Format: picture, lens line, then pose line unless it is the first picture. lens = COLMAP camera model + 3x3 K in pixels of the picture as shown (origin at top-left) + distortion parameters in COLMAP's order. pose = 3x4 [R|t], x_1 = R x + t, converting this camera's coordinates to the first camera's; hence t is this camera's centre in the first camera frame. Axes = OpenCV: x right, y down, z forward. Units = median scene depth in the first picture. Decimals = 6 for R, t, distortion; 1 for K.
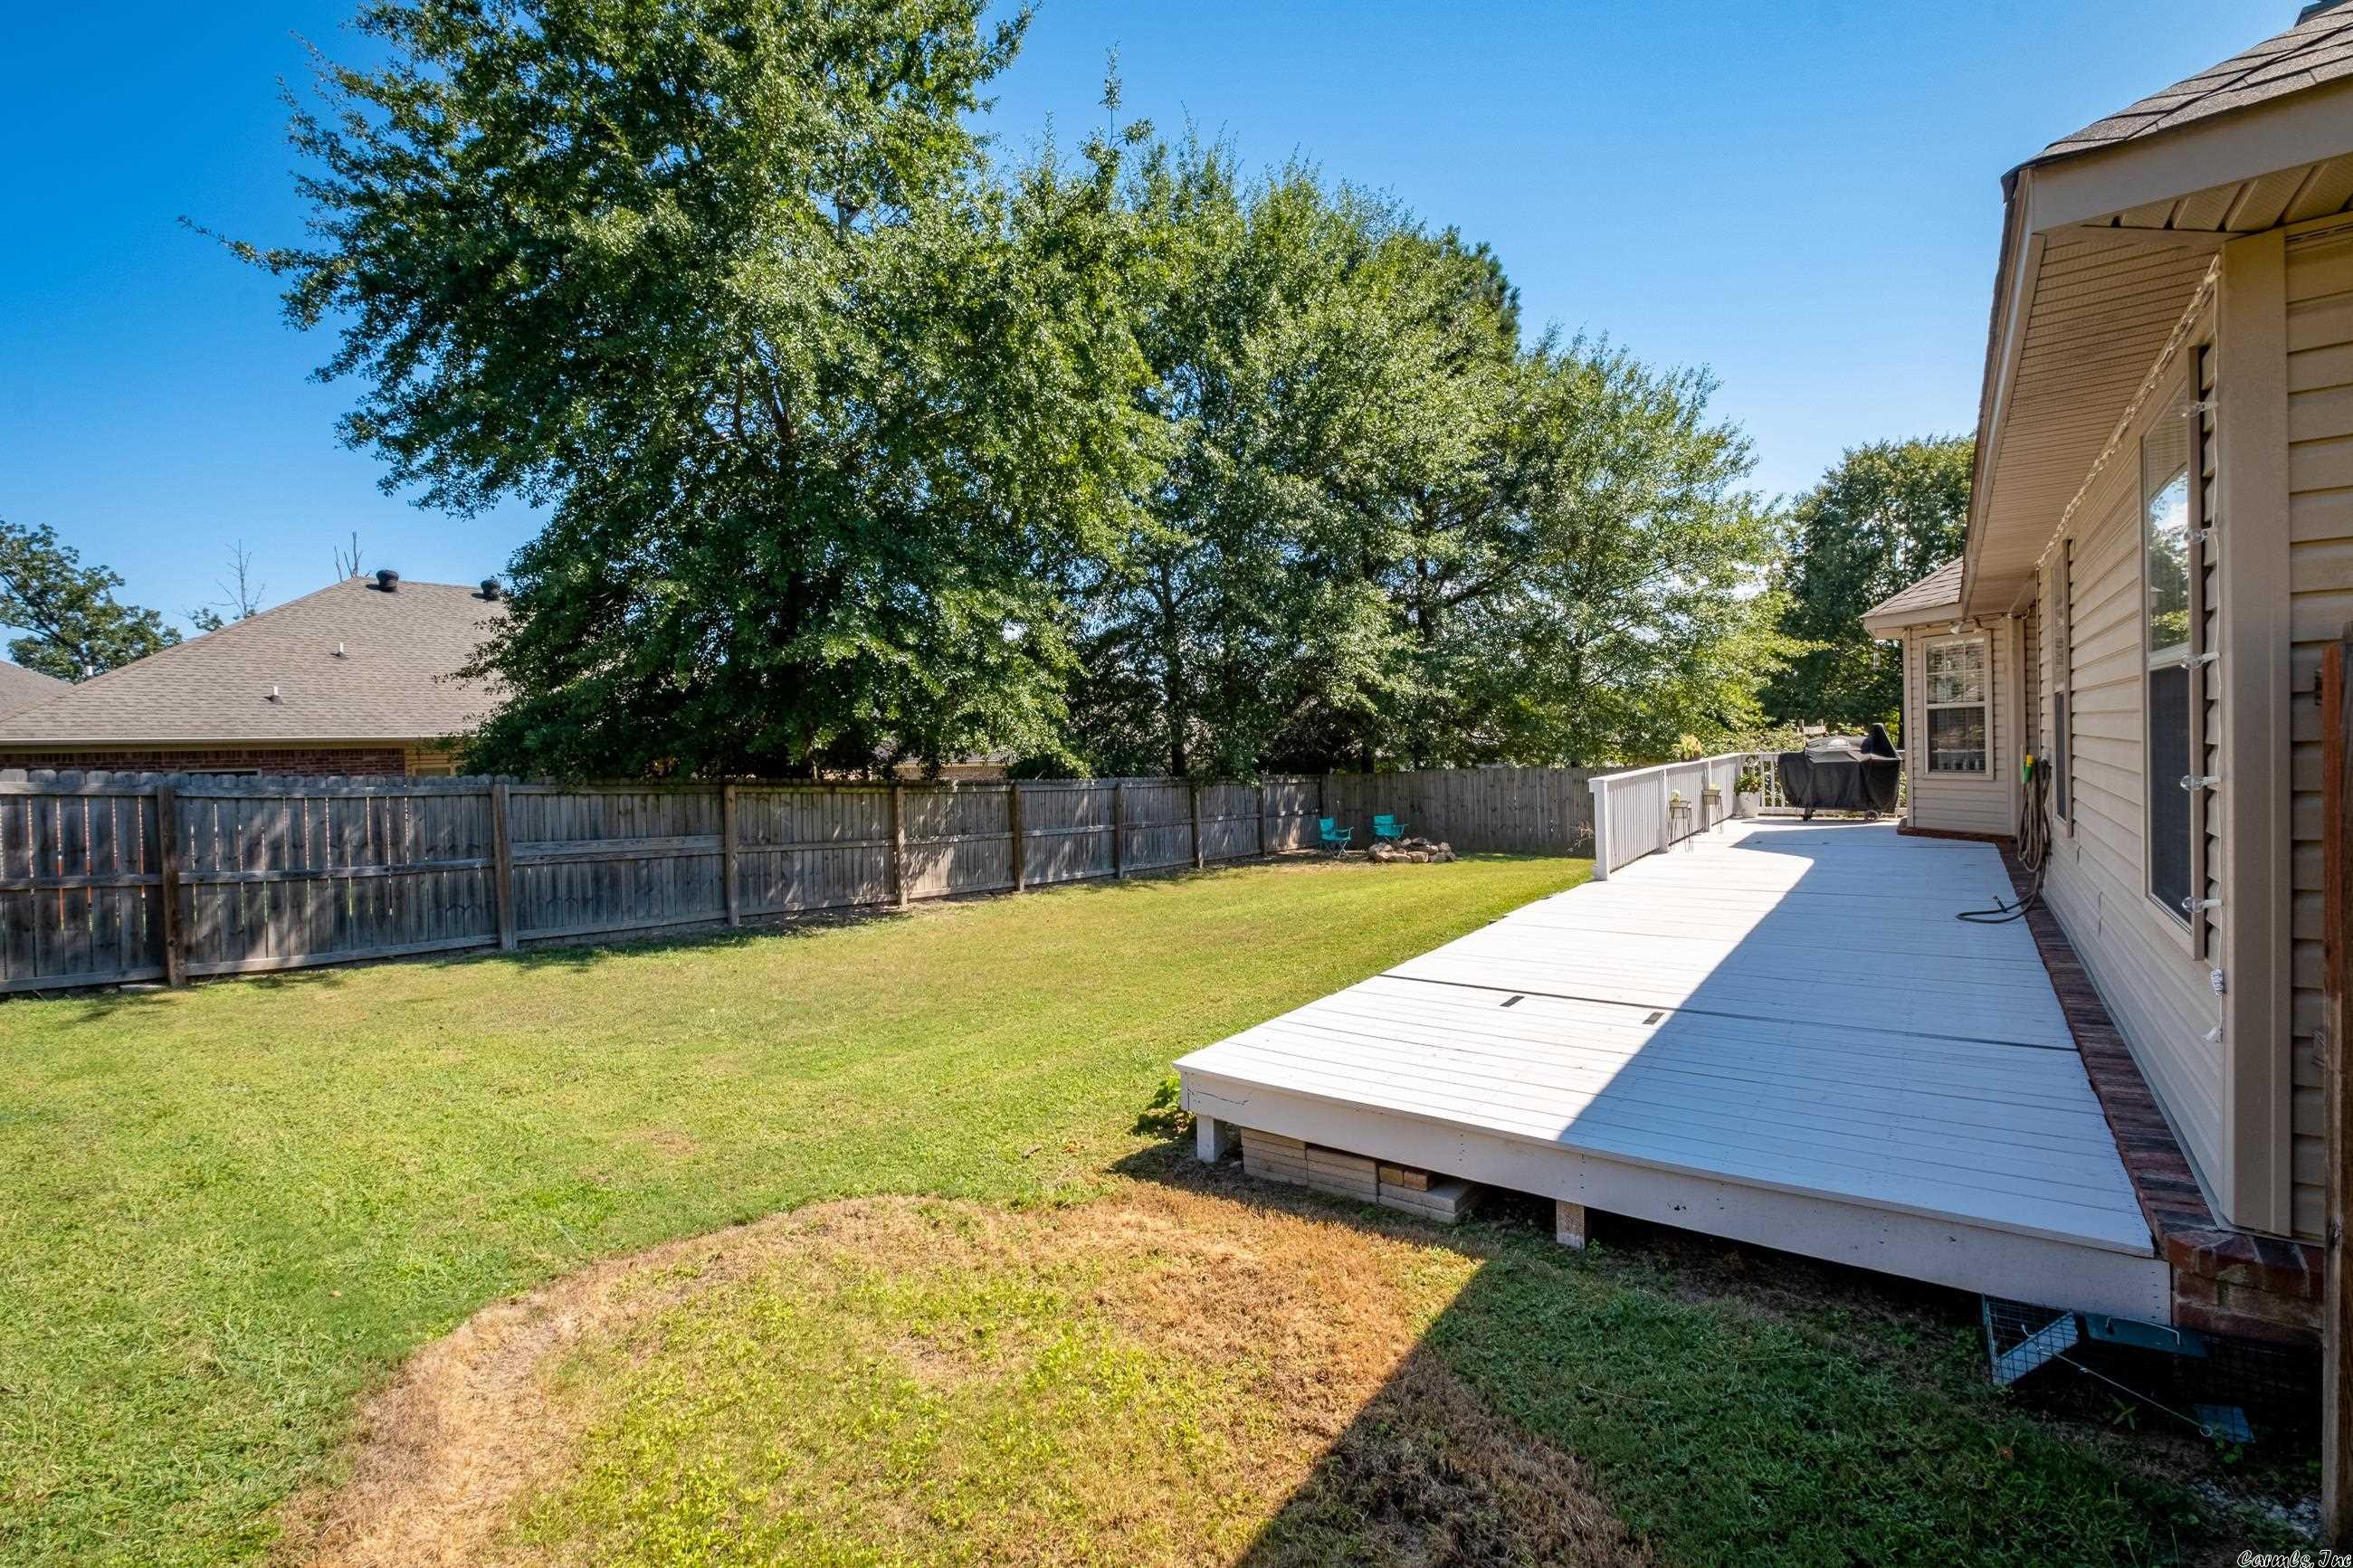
lens RADIAL K [[1068.2, 0, 1167.0], [0, 1068.2, 778.2], [0, 0, 1]] dist [0.000249, 0.002938]
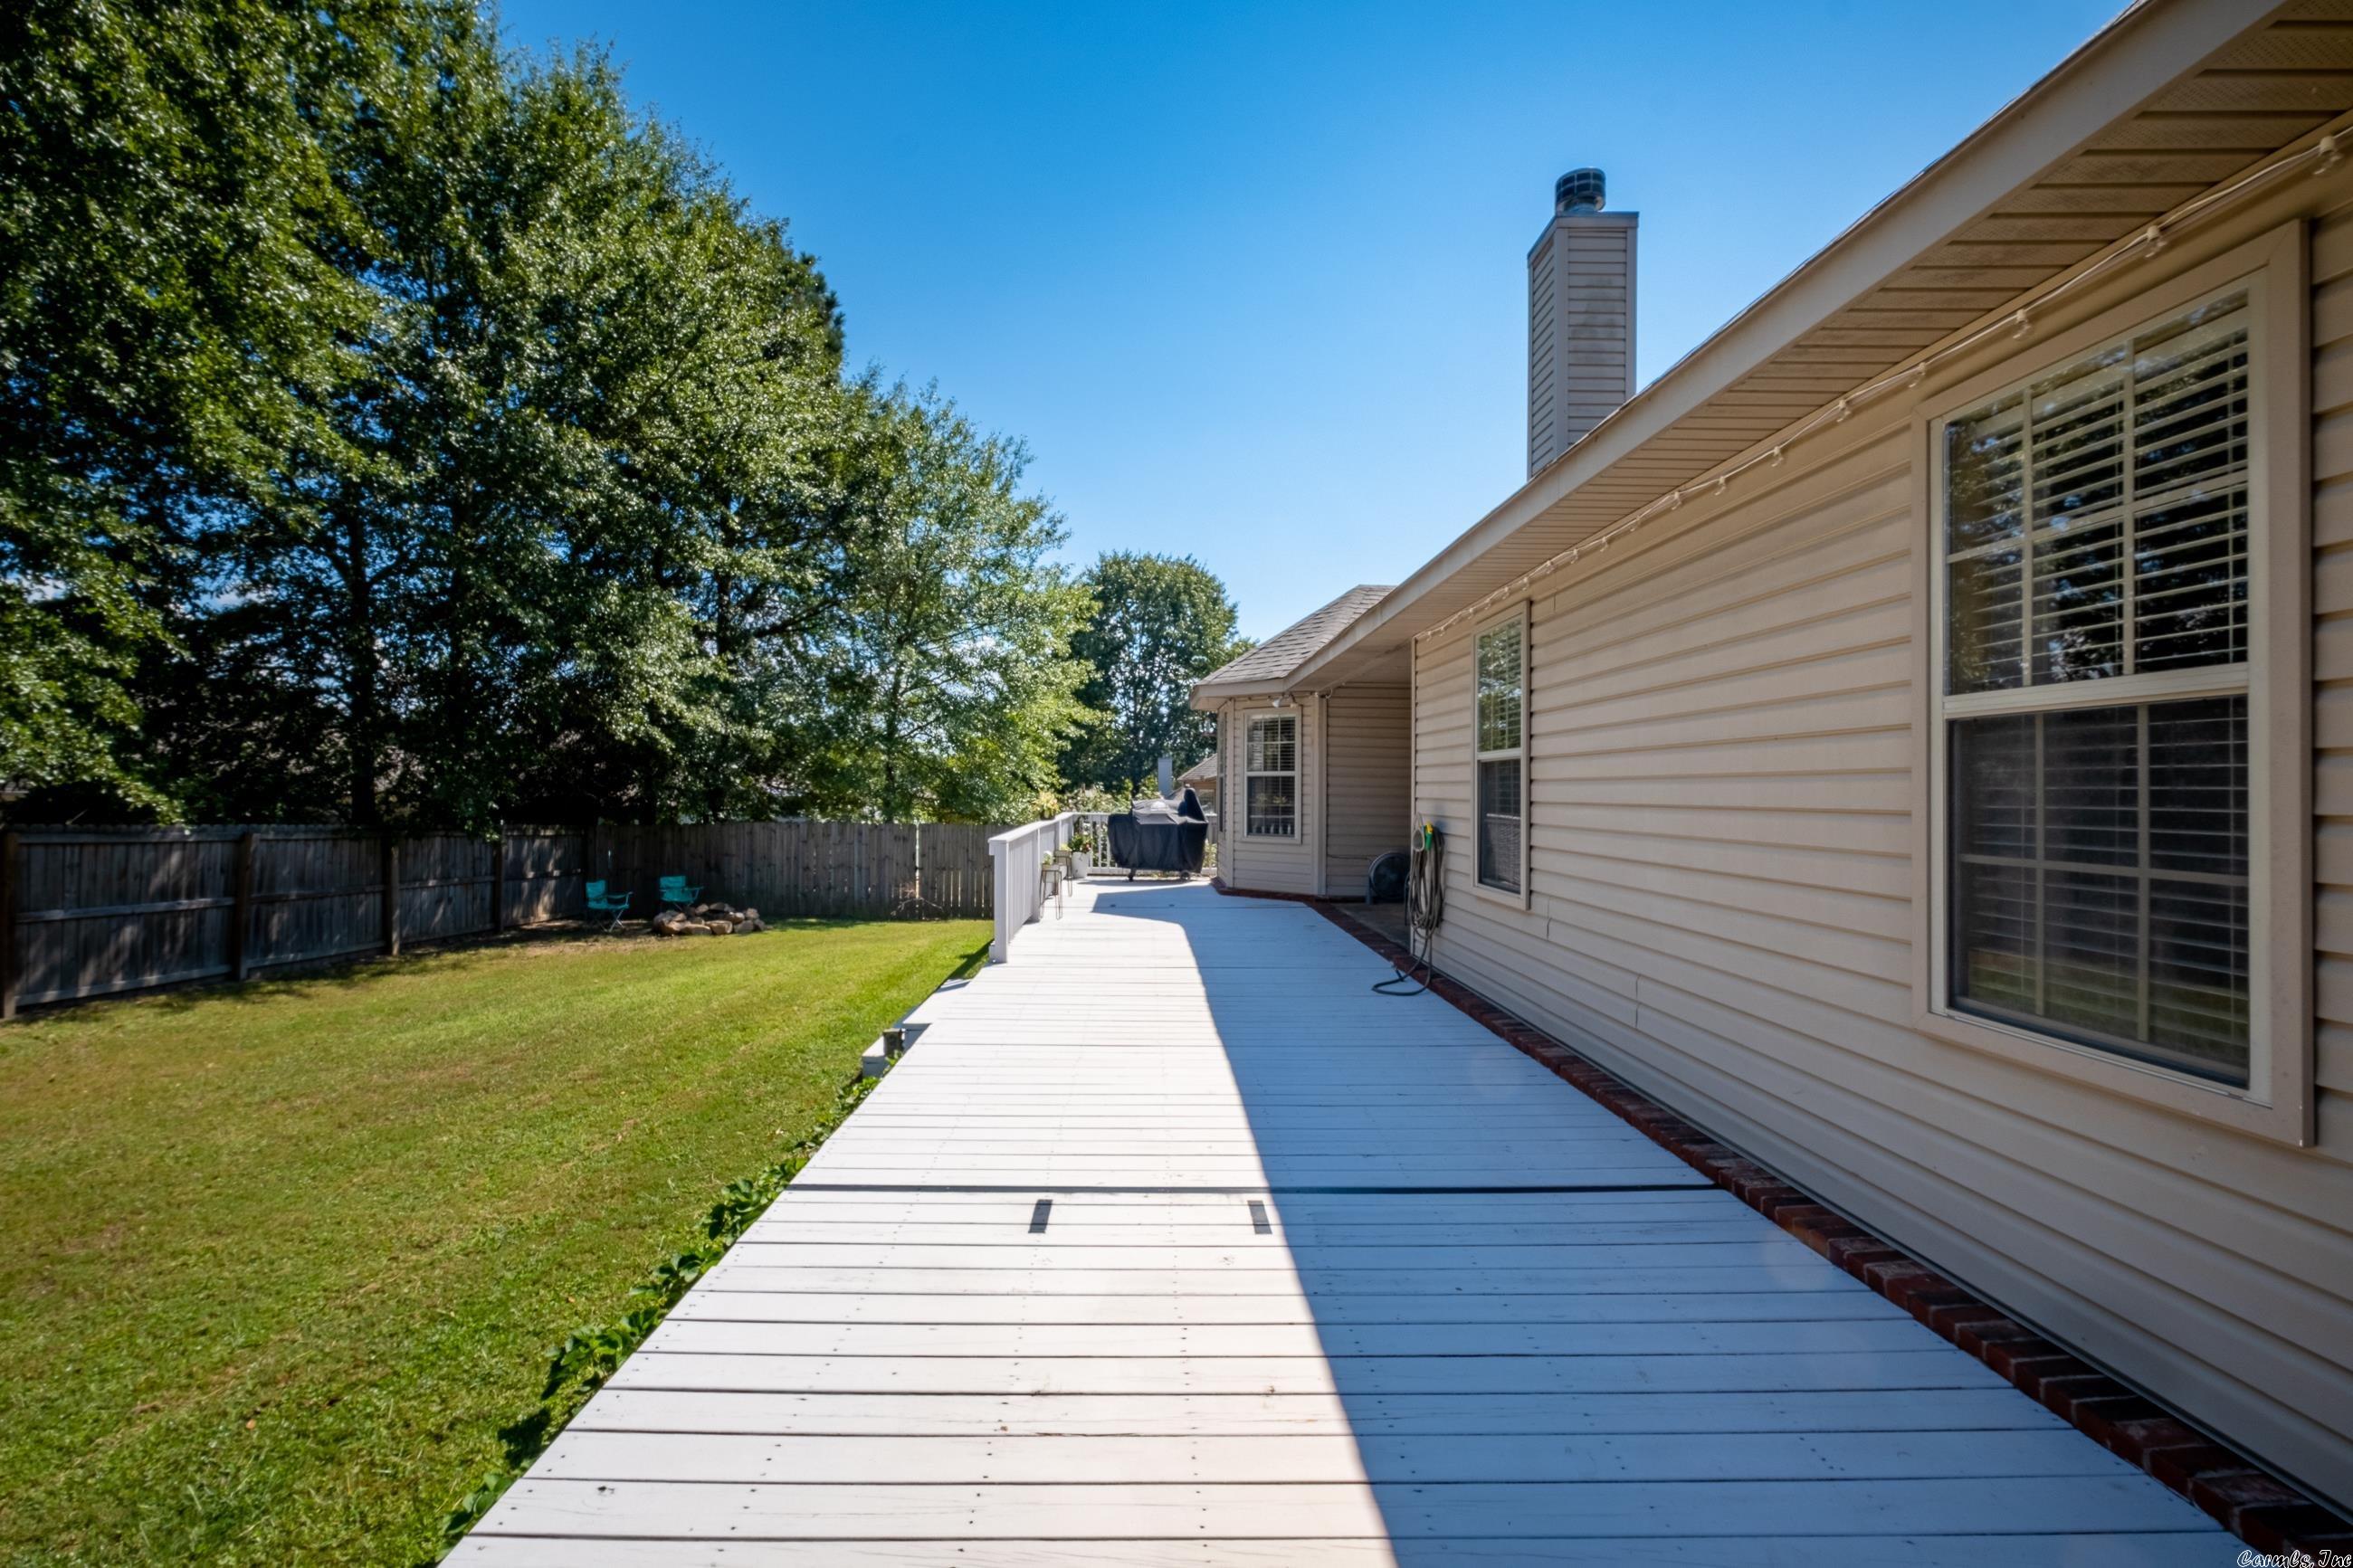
lens RADIAL K [[1068.2, 0, 1167.0], [0, 1068.2, 778.2], [0, 0, 1]] dist [0.000249, 0.002938]
pose [[0.792577, 0.047181, 0.607943, 0.000993], [-0.016406, 0.998291, -0.056086, -0.000963], [-0.609551, 0.034479, 0.791997, 0.127303]]
